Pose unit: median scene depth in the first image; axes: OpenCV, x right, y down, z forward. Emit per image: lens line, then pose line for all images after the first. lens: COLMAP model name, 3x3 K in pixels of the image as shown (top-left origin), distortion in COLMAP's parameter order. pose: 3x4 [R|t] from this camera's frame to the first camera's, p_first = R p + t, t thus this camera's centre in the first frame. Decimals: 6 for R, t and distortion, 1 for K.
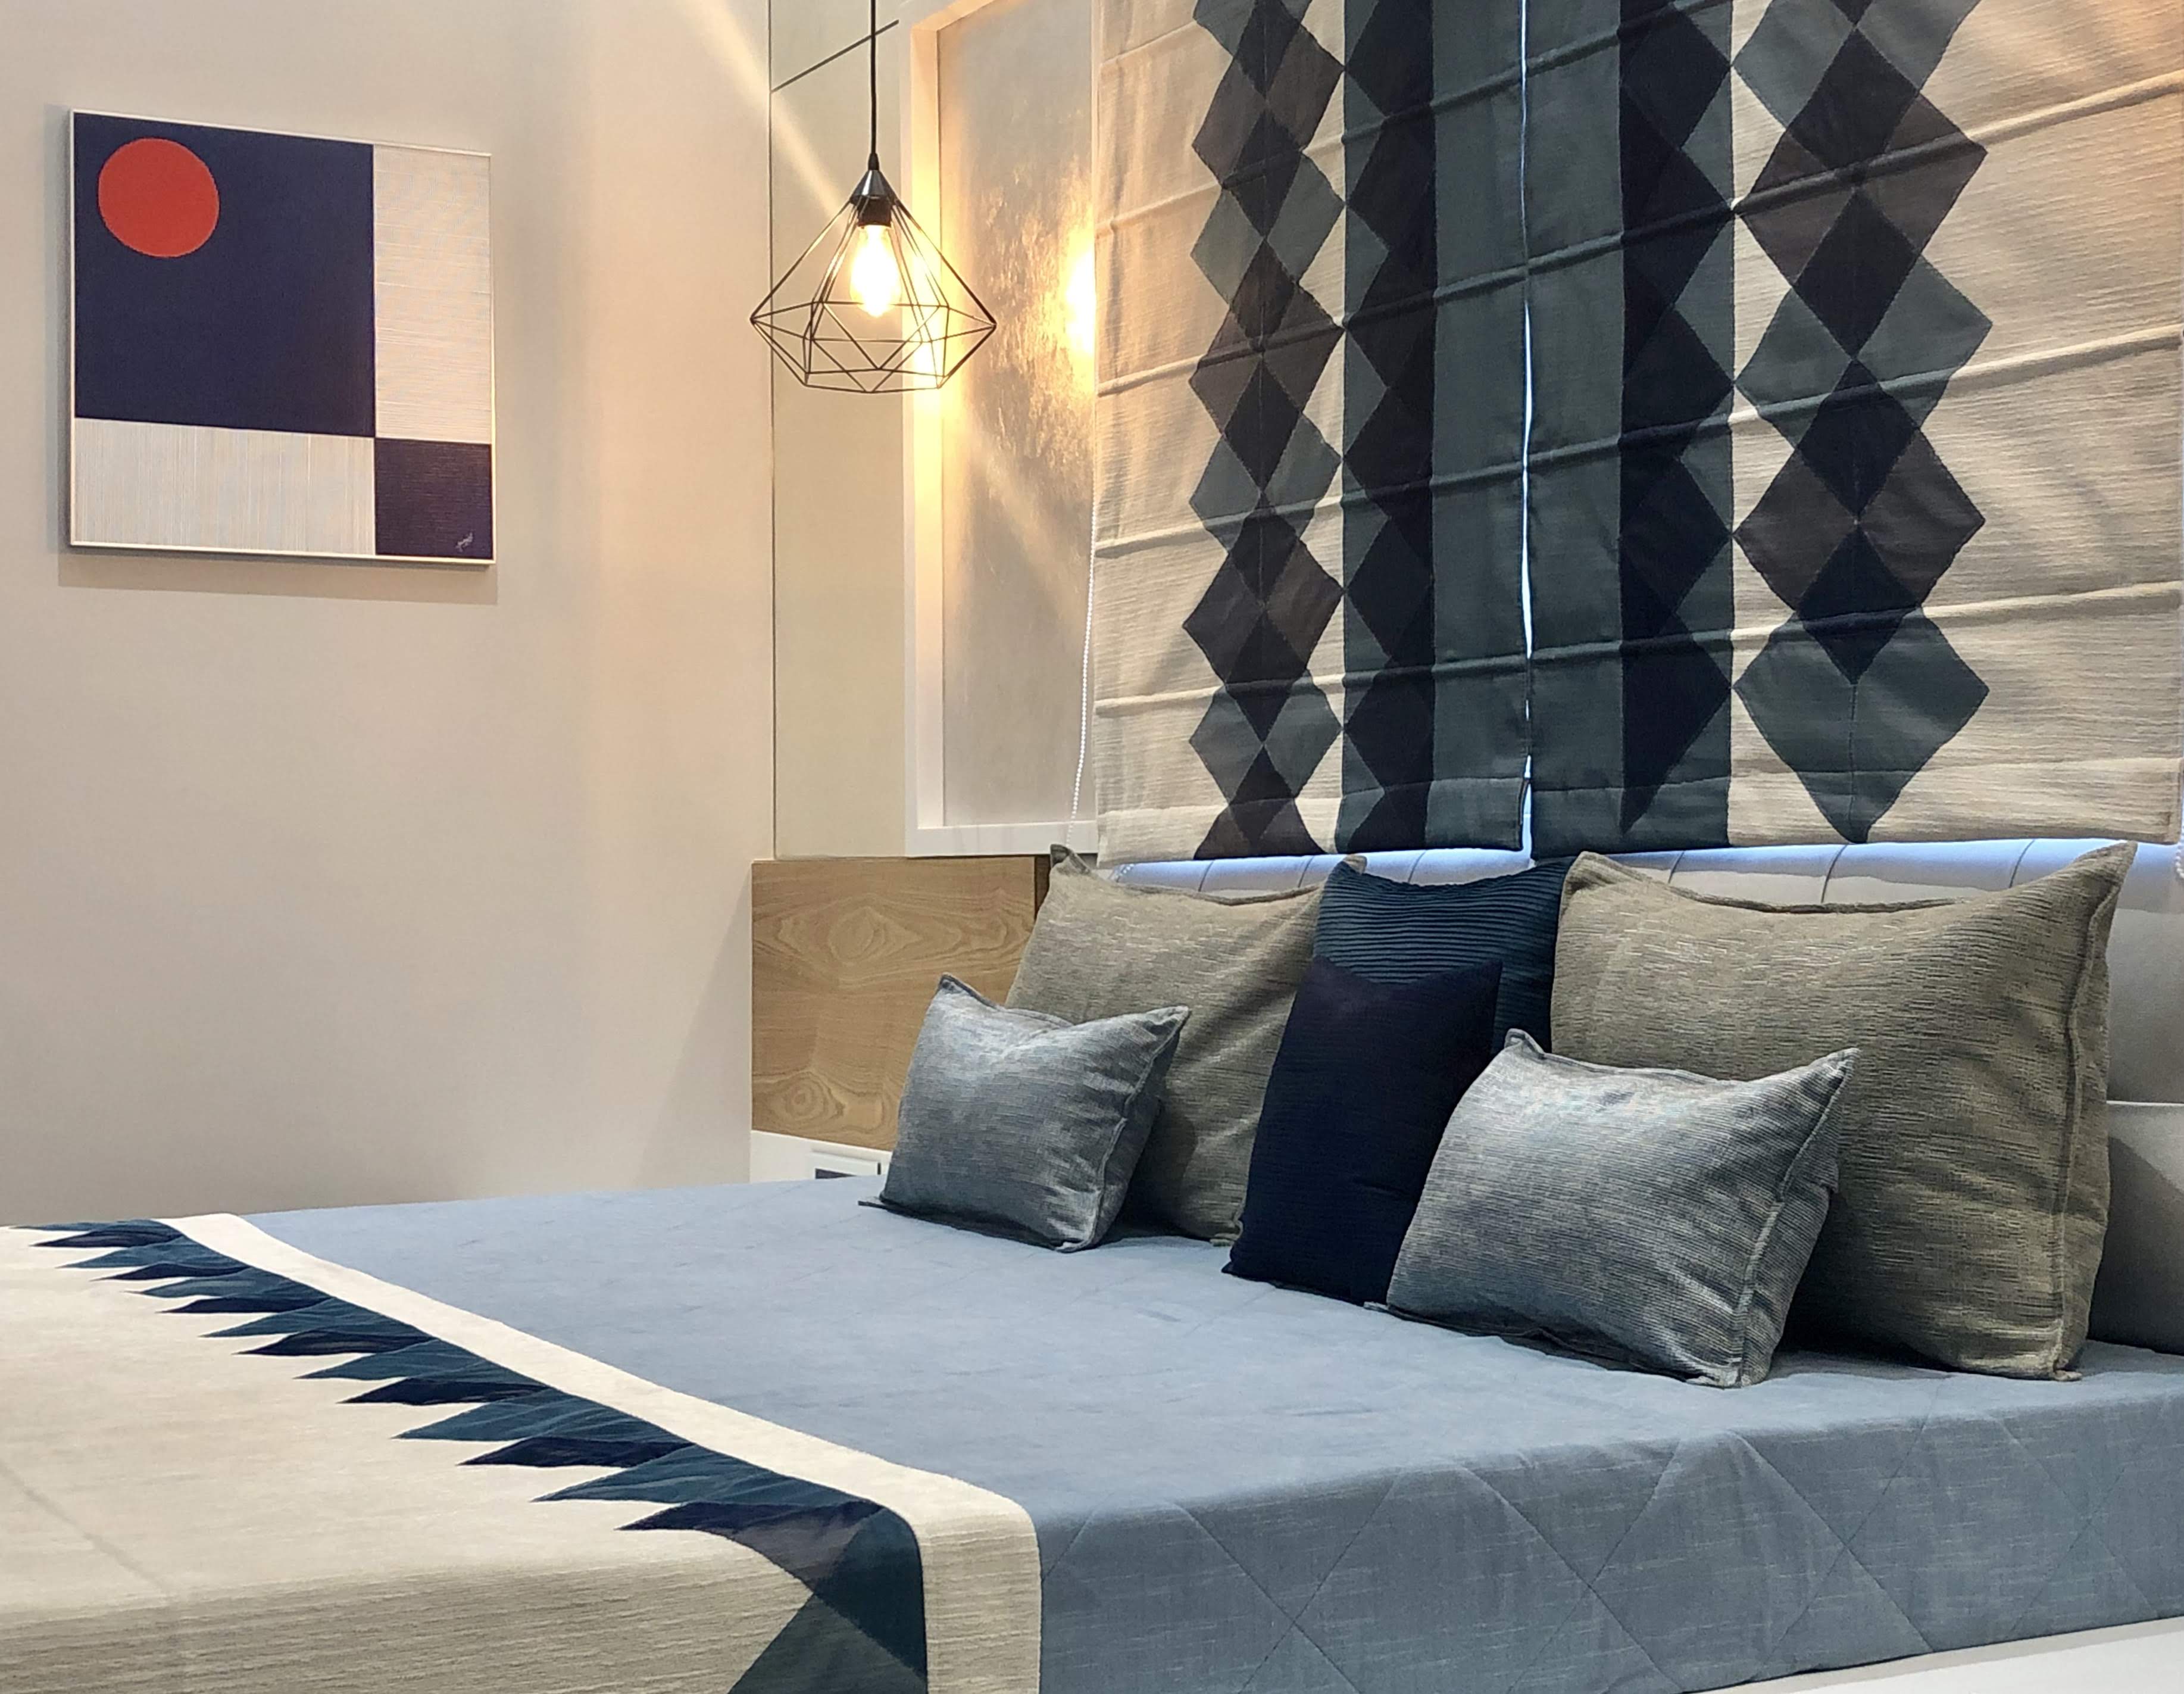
lens RADIAL K [[3181.8, 0, 1092.0], [0, 3181.8, 847.0], [0, 0, 1]] dist [0.164014, -0.939365]
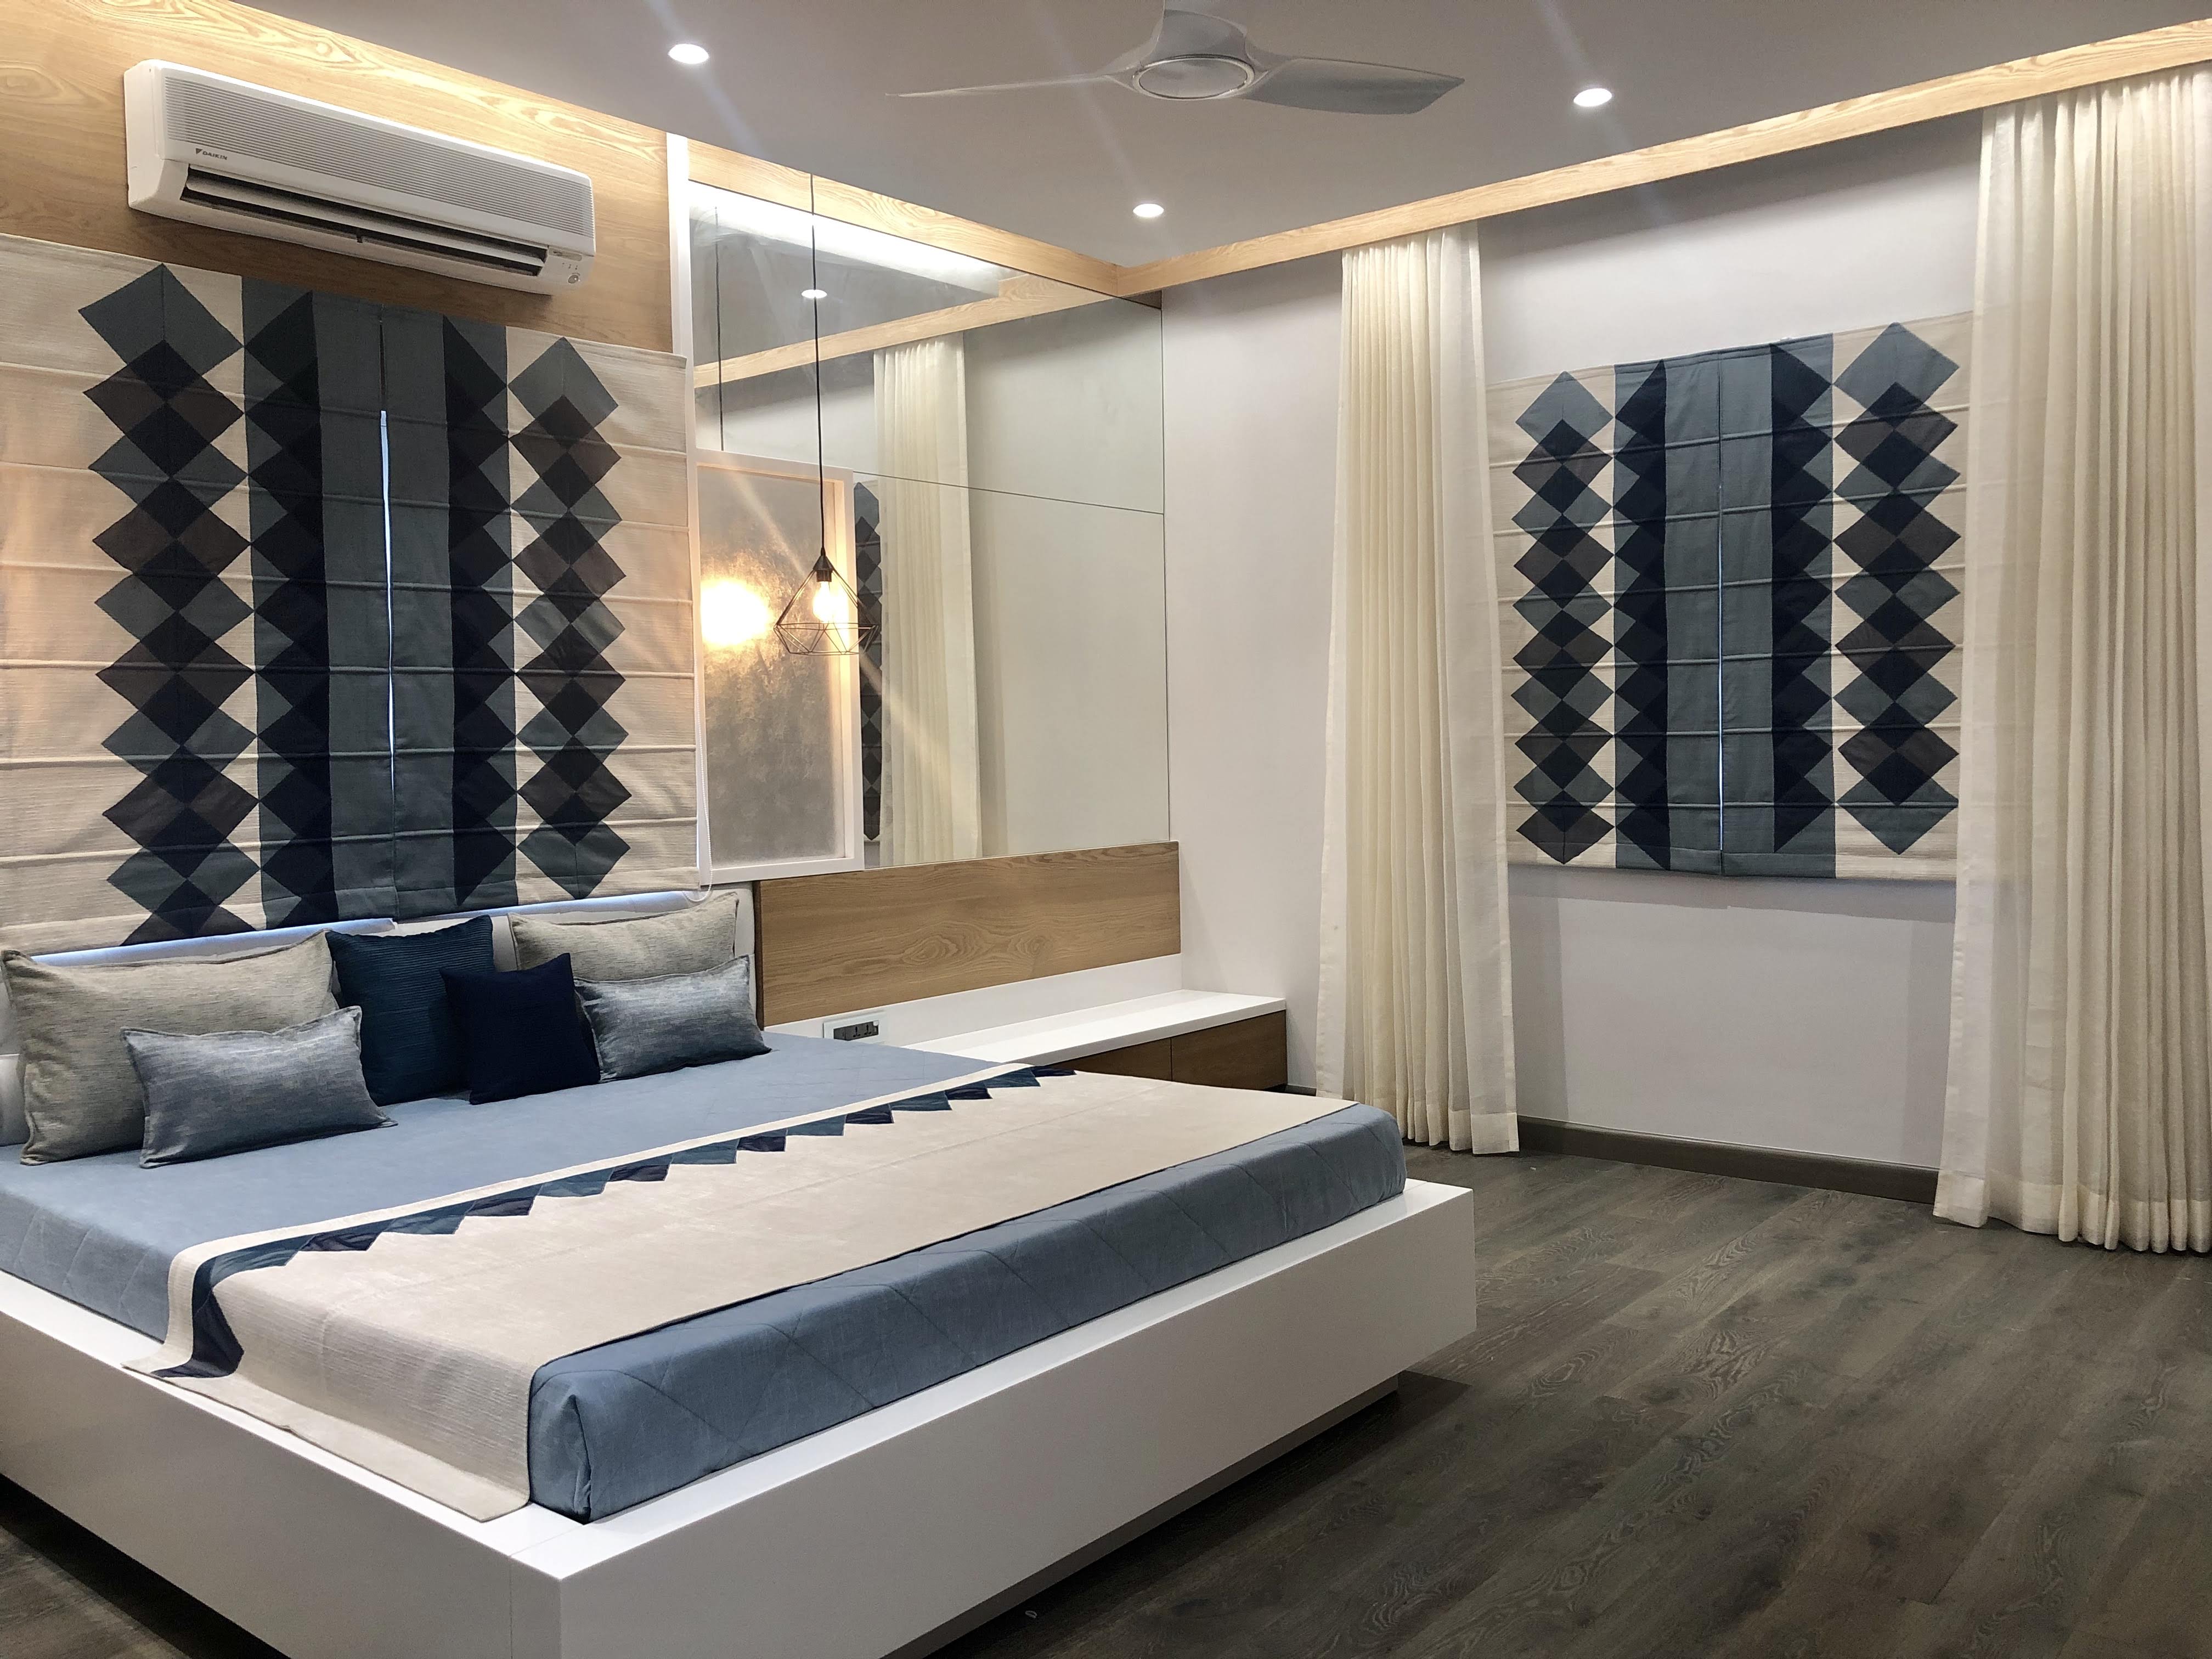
lens RADIAL K [[1810.1, 0, 1106.0], [0, 1810.1, 829.5], [0, 0, 1]] dist [0.002316, 0.001407]
pose [[-0.372000, -0.030713, 0.927725, -1.420093], [0.016070, 0.999090, 0.039520, -0.118202], [-0.928094, 0.029610, -0.371167, 1.106916]]
